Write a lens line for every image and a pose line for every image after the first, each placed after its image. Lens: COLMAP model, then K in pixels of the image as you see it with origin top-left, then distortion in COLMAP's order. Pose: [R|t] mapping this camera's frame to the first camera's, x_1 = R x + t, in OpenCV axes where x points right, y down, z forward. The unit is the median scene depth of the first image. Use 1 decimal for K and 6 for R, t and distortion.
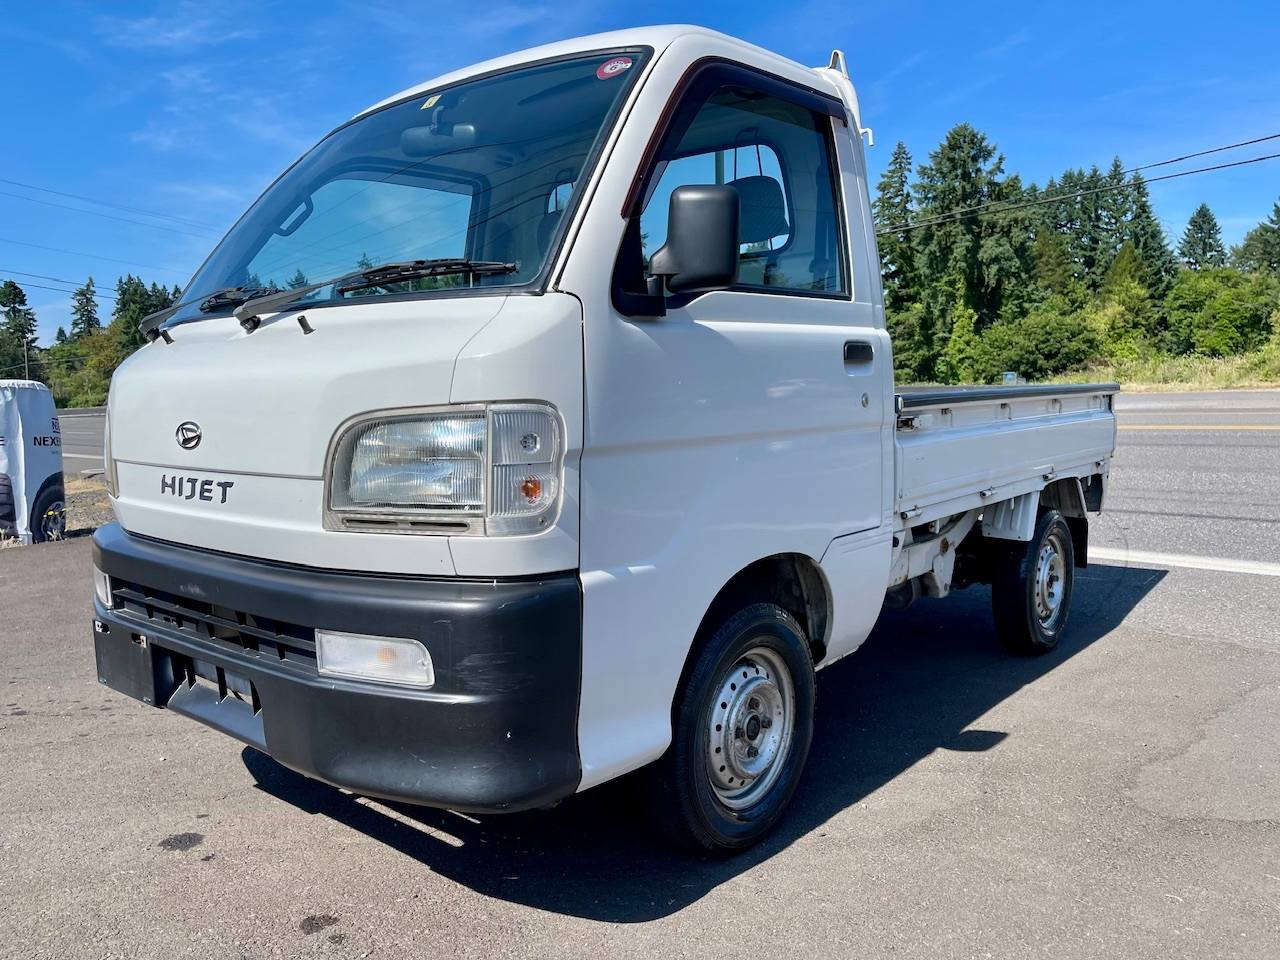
lens RADIAL K [[981.8, 0, 649.3], [0, 981.8, 466.8], [0, 0, 1]] dist [0.055163, -0.083298]
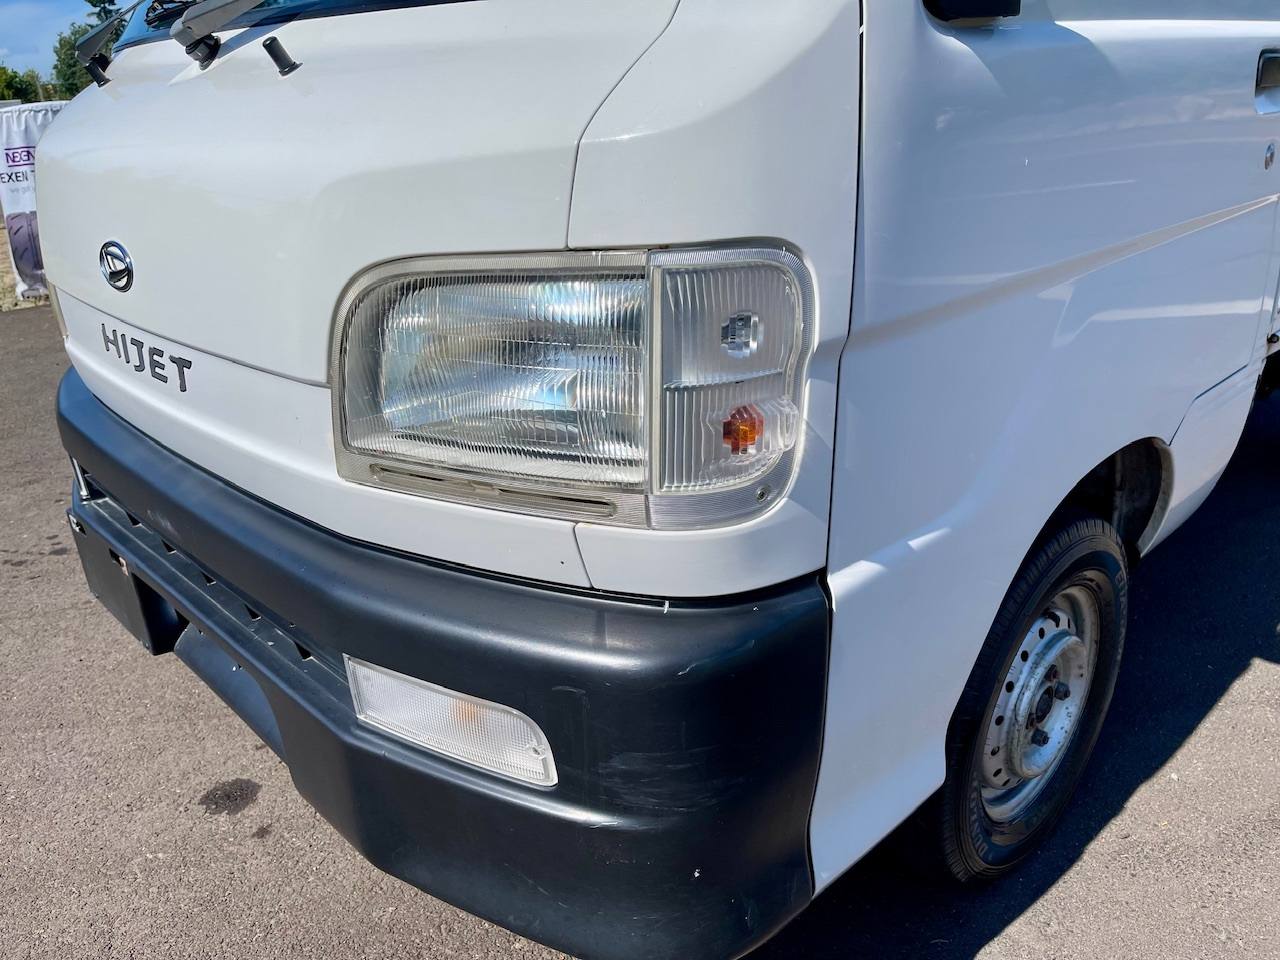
lens RADIAL K [[981.8, 0, 649.3], [0, 981.8, 466.8], [0, 0, 1]] dist [0.055163, -0.083298]
pose [[0.994197, 0.019835, -0.105732, -0.106709], [0.011680, 0.957141, 0.289387, -0.092095], [0.106940, -0.288943, 0.951355, 0.504055]]
